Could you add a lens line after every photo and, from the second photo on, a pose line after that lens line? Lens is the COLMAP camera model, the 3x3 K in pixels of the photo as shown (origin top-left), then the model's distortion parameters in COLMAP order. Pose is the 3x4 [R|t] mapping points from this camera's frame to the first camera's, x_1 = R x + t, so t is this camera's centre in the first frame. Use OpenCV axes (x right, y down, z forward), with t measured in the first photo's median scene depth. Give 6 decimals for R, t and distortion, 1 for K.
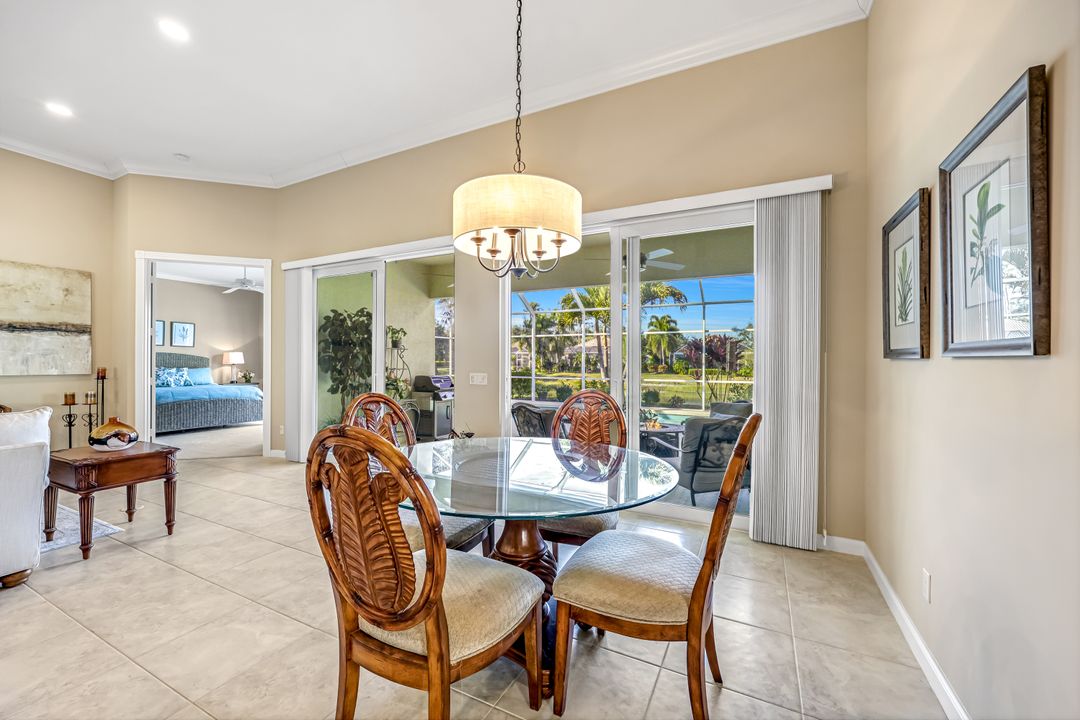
lens RADIAL K [[437.8, 0, 534.3], [0, 437.8, 359.0], [0, 0, 1]] dist [-0.005783, -0.000620]
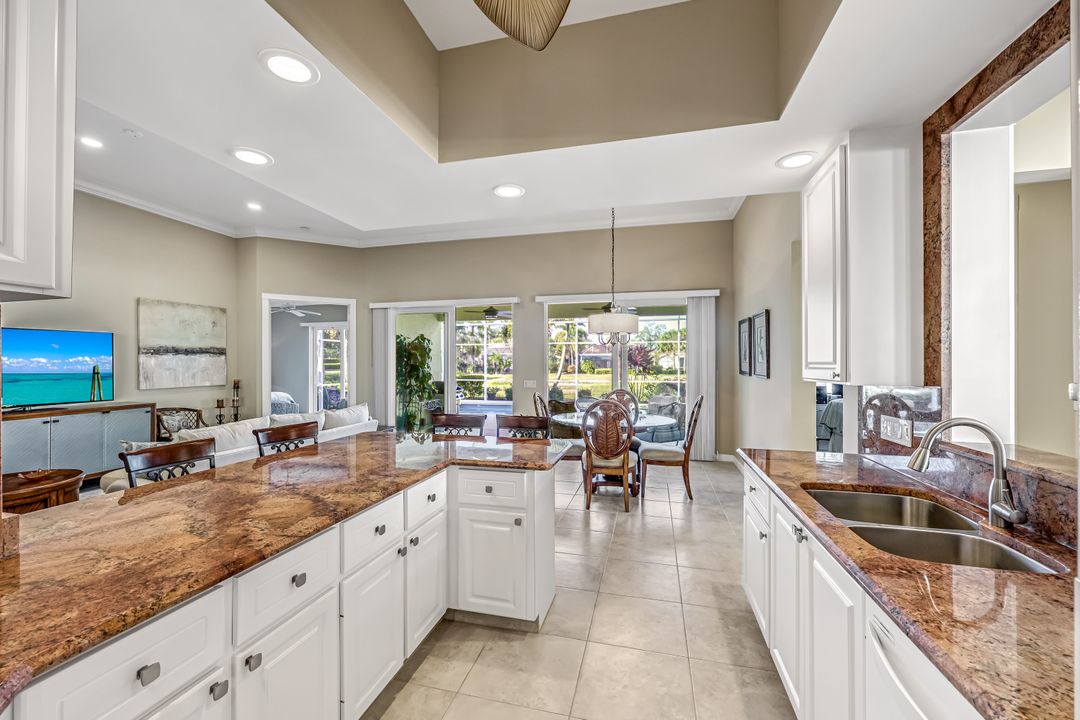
lens RADIAL K [[437.8, 0, 536.0], [0, 437.8, 359.4], [0, 0, 1]] dist [-0.005783, -0.000620]
pose [[0.976437, -0.004968, 0.215747, -0.398139], [0.004874, 0.999988, 0.000970, -0.041963], [-0.215749, 0.000105, 0.976449, -0.543126]]
